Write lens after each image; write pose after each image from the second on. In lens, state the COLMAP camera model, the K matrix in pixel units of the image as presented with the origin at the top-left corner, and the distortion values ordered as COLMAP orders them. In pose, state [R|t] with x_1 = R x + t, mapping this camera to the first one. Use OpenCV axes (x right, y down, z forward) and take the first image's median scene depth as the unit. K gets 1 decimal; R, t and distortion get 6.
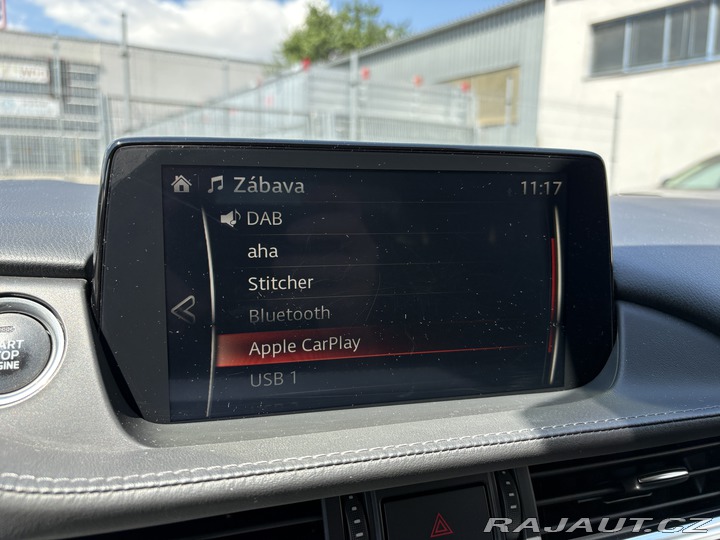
lens RADIAL K [[549.2, 0, 357.4], [0, 549.2, 270.9], [0, 0, 1]] dist [-0.003510, -0.011918]
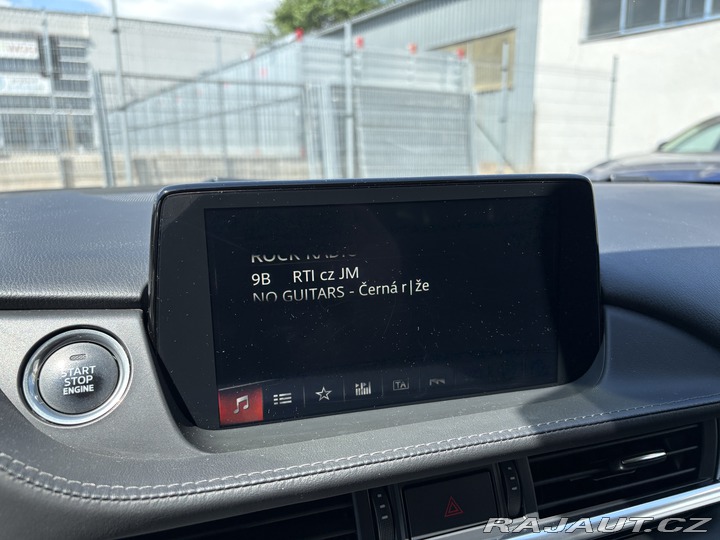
lens RADIAL K [[546.5, 0, 360.0], [0, 546.5, 270.0], [0, 0, 1]] dist [-0.005477, -0.004471]
pose [[0.999590, -0.028220, 0.004834, -0.033538], [0.027919, 0.998158, 0.053857, -0.096678], [-0.006345, -0.053699, 0.998537, -0.121597]]
